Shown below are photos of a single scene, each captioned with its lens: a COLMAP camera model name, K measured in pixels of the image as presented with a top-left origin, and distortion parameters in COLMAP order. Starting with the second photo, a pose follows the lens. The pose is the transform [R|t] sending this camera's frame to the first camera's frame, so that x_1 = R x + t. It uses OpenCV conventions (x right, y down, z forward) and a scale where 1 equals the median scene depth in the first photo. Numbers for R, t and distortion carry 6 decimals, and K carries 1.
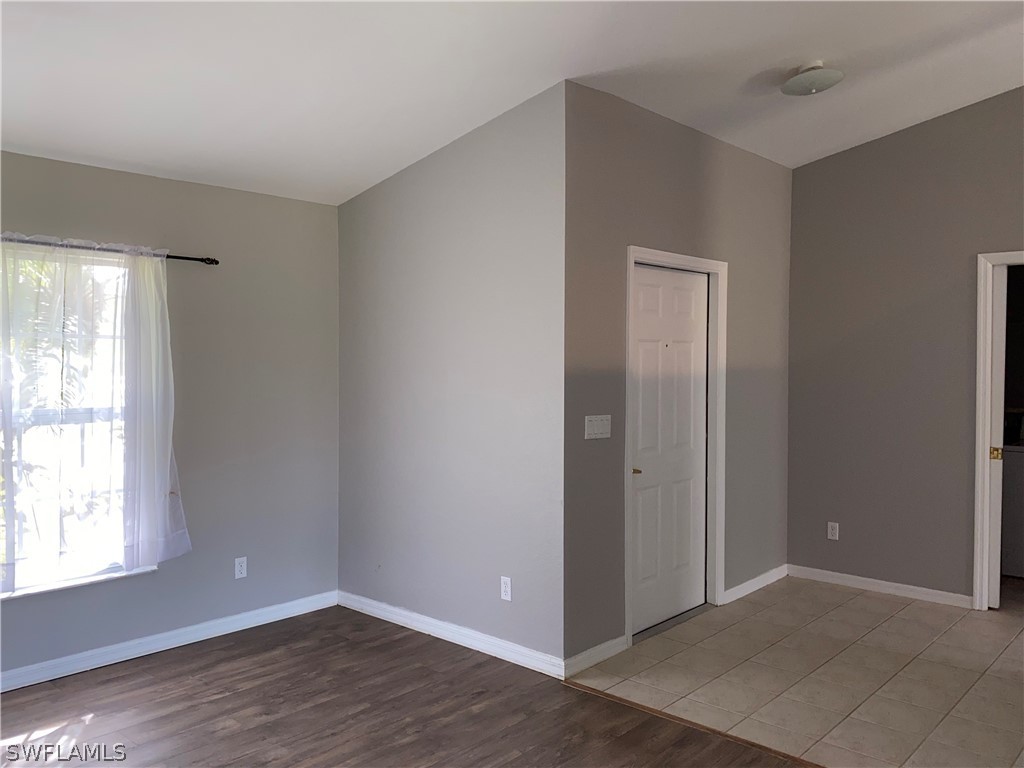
lens RADIAL K [[818.9, 0, 518.3], [0, 818.9, 377.8], [0, 0, 1]] dist [0.064736, -0.100178]
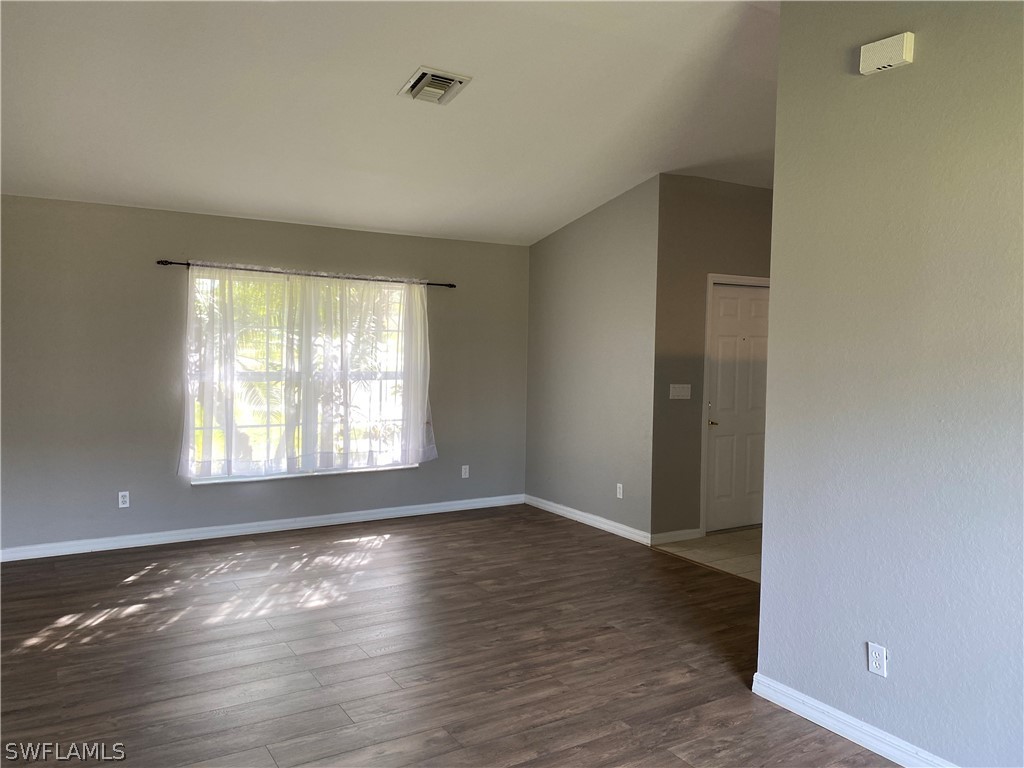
lens RADIAL K [[805.9, 0, 529.9], [0, 805.9, 382.5], [0, 0, 1]] dist [0.131111, -0.000891]
pose [[0.963988, 0.028091, -0.264460, 0.226366], [-0.021499, 0.999383, 0.027790, 0.005759], [0.265077, -0.021104, 0.963996, -0.556922]]
